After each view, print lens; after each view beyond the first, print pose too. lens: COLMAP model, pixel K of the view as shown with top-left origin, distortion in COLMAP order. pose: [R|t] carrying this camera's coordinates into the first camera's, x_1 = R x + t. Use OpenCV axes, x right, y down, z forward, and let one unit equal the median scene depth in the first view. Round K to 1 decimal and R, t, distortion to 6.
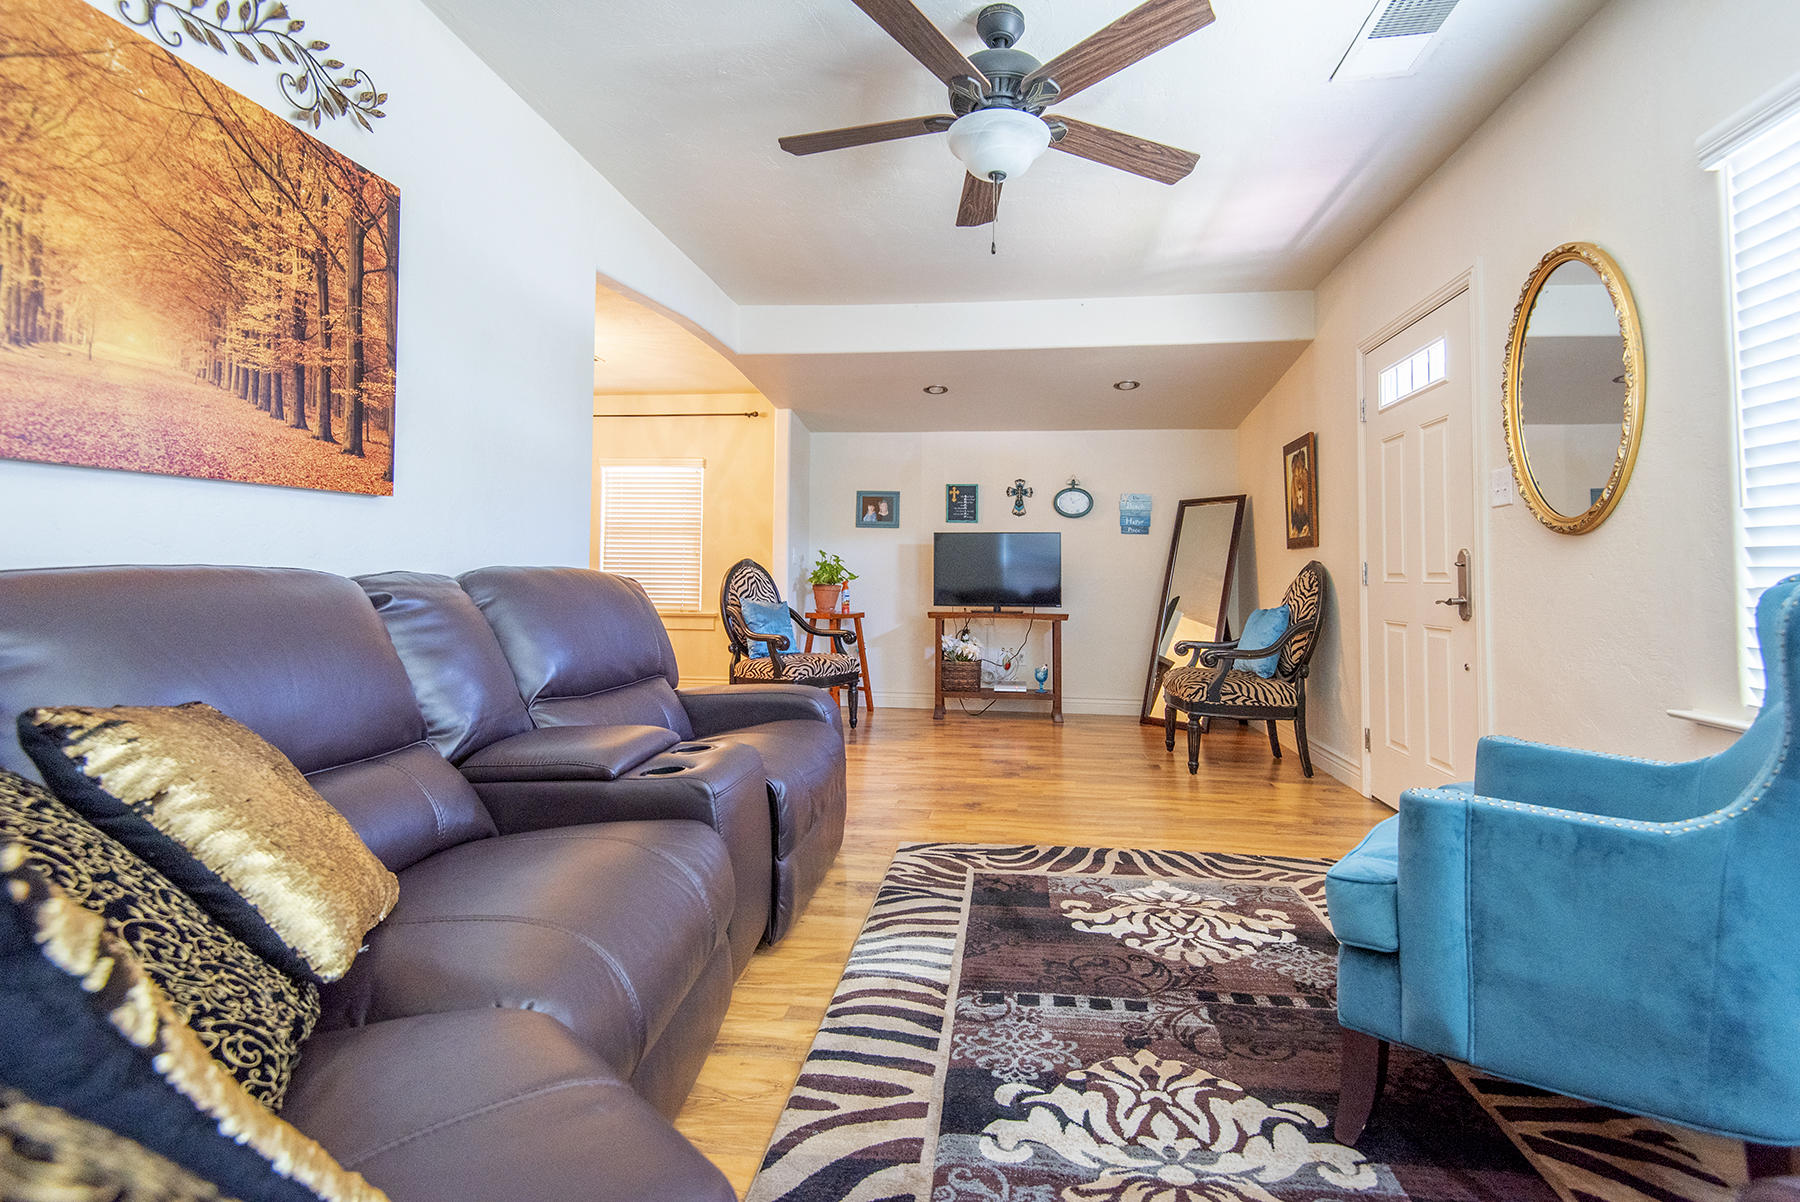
lens RADIAL K [[846.7, 0, 901.1], [0, 846.7, 546.5], [0, 0, 1]] dist [-0.003240, -0.000721]
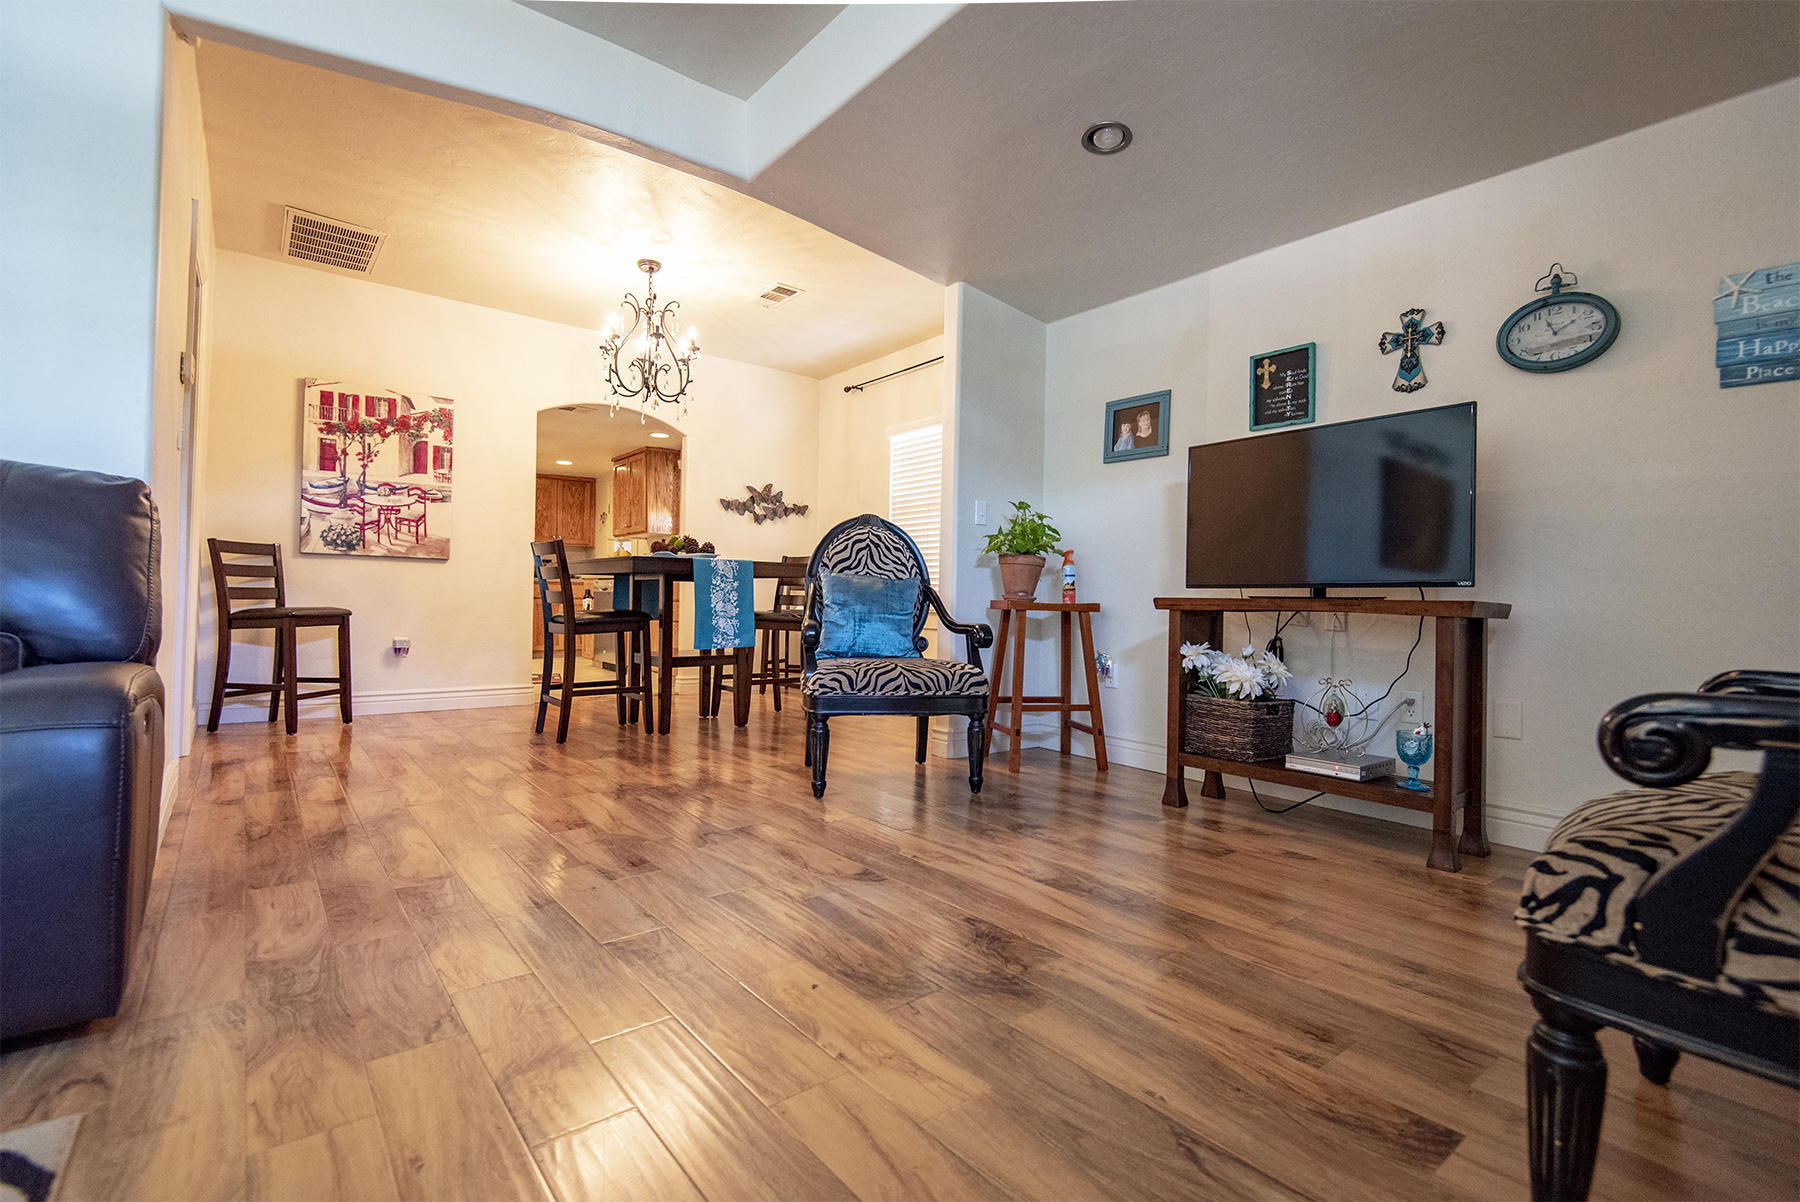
lens RADIAL K [[809.7, 0, 861.1], [0, 809.7, 603.5], [0, 0, 1]] dist [0.021800, -0.016898]
pose [[0.712200, 0.007573, -0.701935, 0.621292], [0.014330, 0.999577, 0.025323, 0.161001], [0.701830, -0.028094, 0.711790, 1.264479]]
